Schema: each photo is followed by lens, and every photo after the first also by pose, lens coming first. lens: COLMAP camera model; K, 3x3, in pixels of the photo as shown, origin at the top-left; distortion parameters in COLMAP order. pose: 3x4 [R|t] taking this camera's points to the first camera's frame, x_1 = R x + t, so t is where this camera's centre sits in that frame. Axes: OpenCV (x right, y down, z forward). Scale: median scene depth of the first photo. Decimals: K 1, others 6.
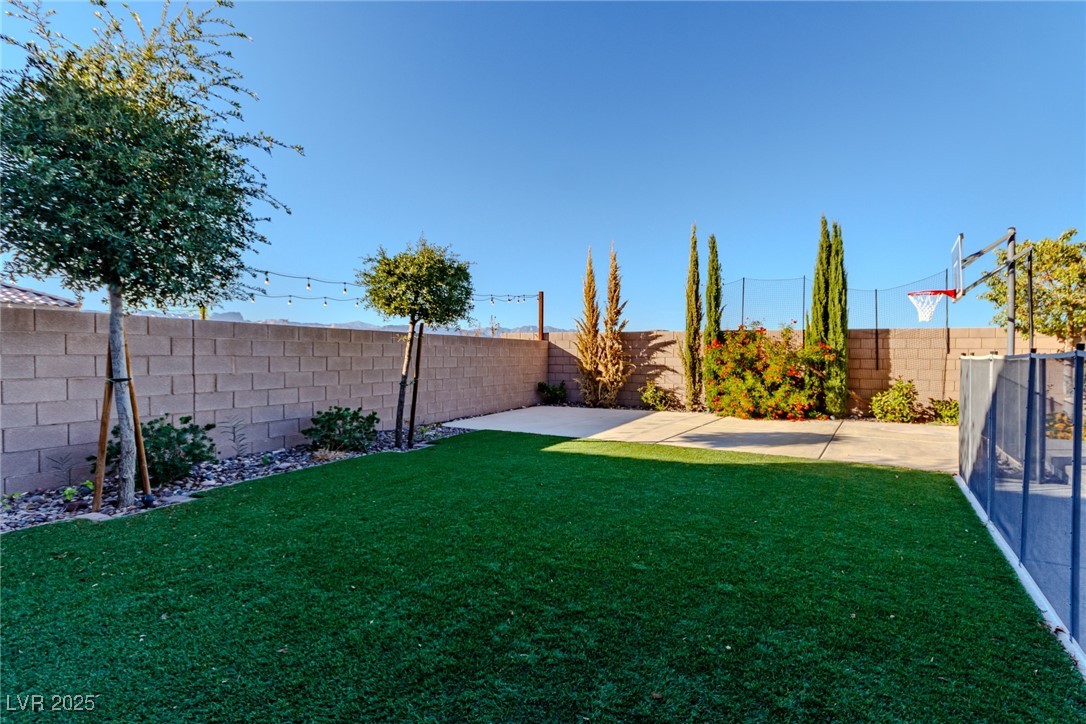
lens RADIAL K [[507.6, 0, 545.6], [0, 507.6, 363.3], [0, 0, 1]] dist [0.002273, 0.000853]
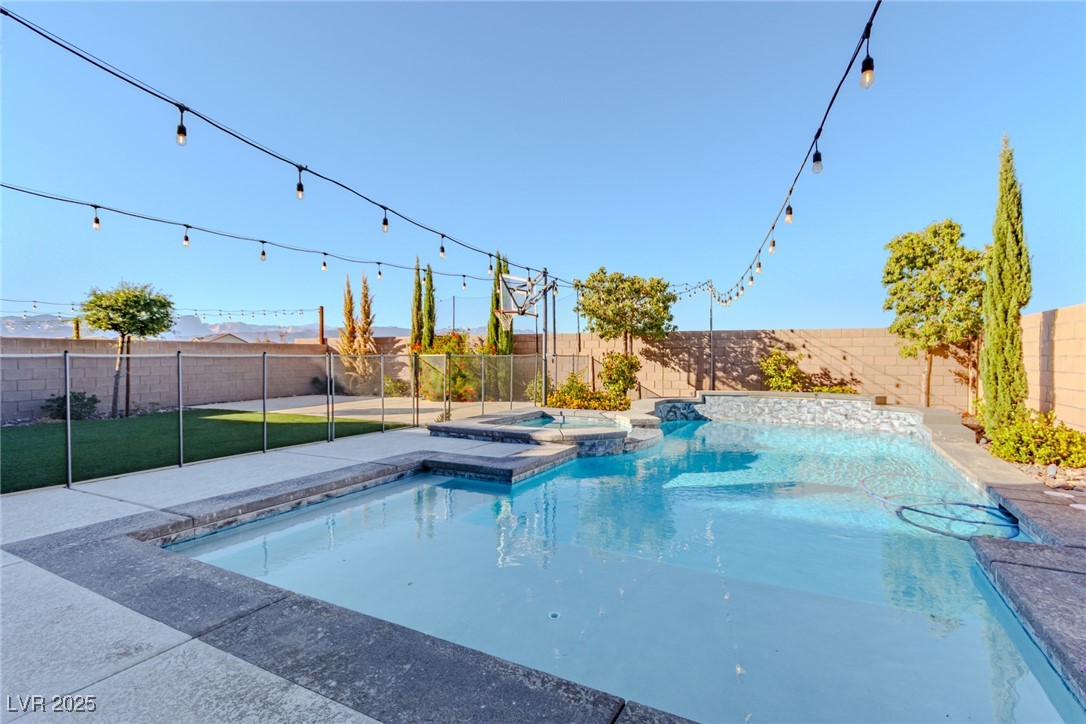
lens RADIAL K [[507.6, 0, 542.4], [0, 507.6, 359.6], [0, 0, 1]] dist [0.002273, 0.000853]
pose [[0.999144, -0.010884, 0.039909, 0.593139], [0.011192, 0.999909, -0.007501, 0.010884], [-0.039824, 0.007941, 0.999175, -0.359222]]
